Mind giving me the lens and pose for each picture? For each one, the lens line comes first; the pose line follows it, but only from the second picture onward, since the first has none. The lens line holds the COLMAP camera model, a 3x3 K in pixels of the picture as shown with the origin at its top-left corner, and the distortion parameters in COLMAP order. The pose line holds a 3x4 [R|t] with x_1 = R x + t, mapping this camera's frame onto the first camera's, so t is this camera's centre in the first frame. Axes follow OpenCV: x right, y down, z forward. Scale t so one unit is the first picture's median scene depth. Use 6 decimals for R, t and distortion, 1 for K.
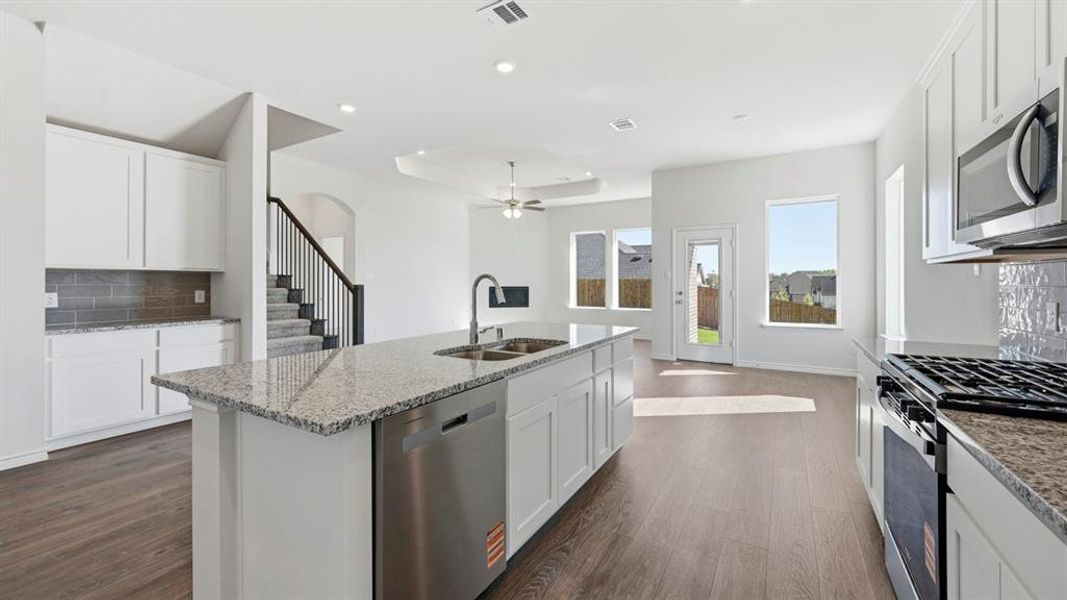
lens RADIAL K [[417.8, 0, 542.5], [0, 417.8, 278.8], [0, 0, 1]] dist [-0.001185, -0.000052]
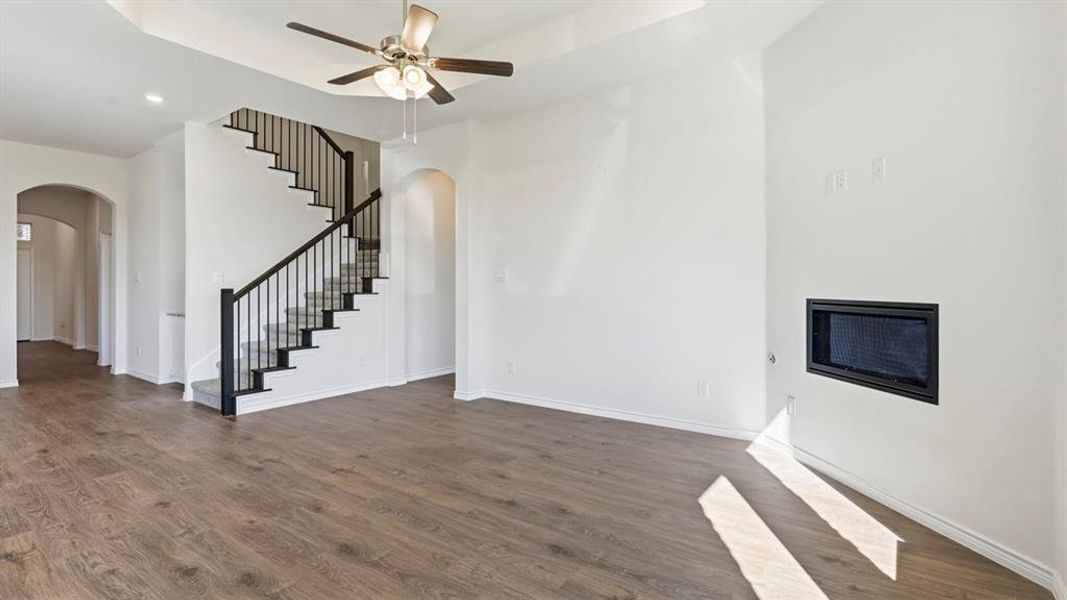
lens RADIAL K [[506.2, 0, 537.6], [0, 506.2, 277.2], [0, 0, 1]] dist [-0.001138, -0.000082]
pose [[-0.111142, -0.009756, -0.993757, 0.328186], [0.013268, 0.999848, -0.011300, 0.007668], [0.993716, -0.014441, -0.110996, 1.167595]]
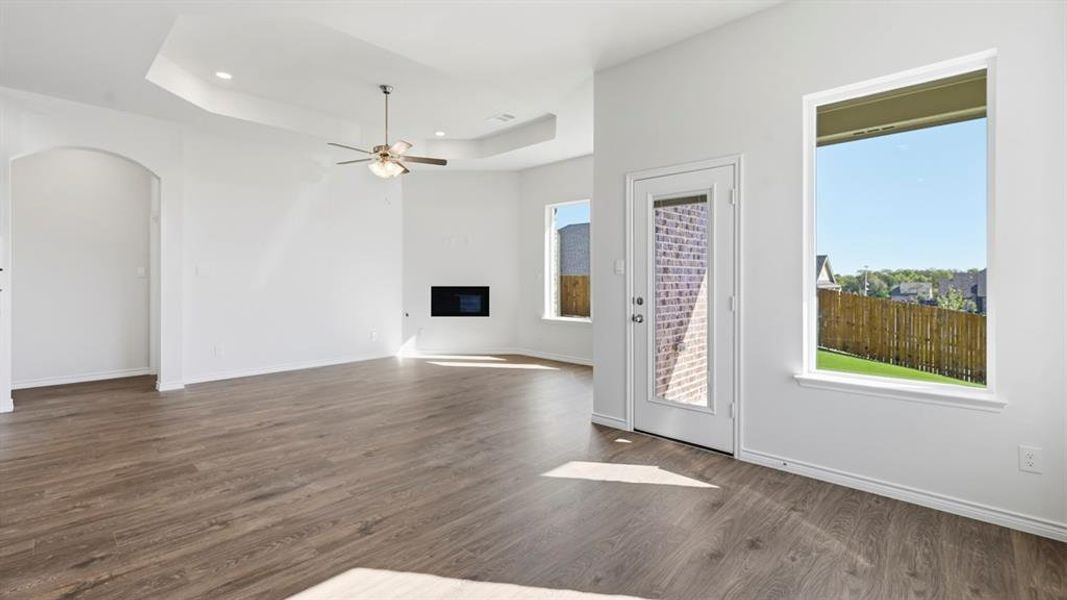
lens RADIAL K [[466.0, 0, 541.9], [0, 466.0, 277.8], [0, 0, 1]] dist [-0.000706, 0.000195]
pose [[0.974839, -0.000938, -0.222907, 0.311339], [0.001247, 0.999998, 0.001247, 0.004583], [0.222906, -0.001493, 0.974839, 0.380134]]
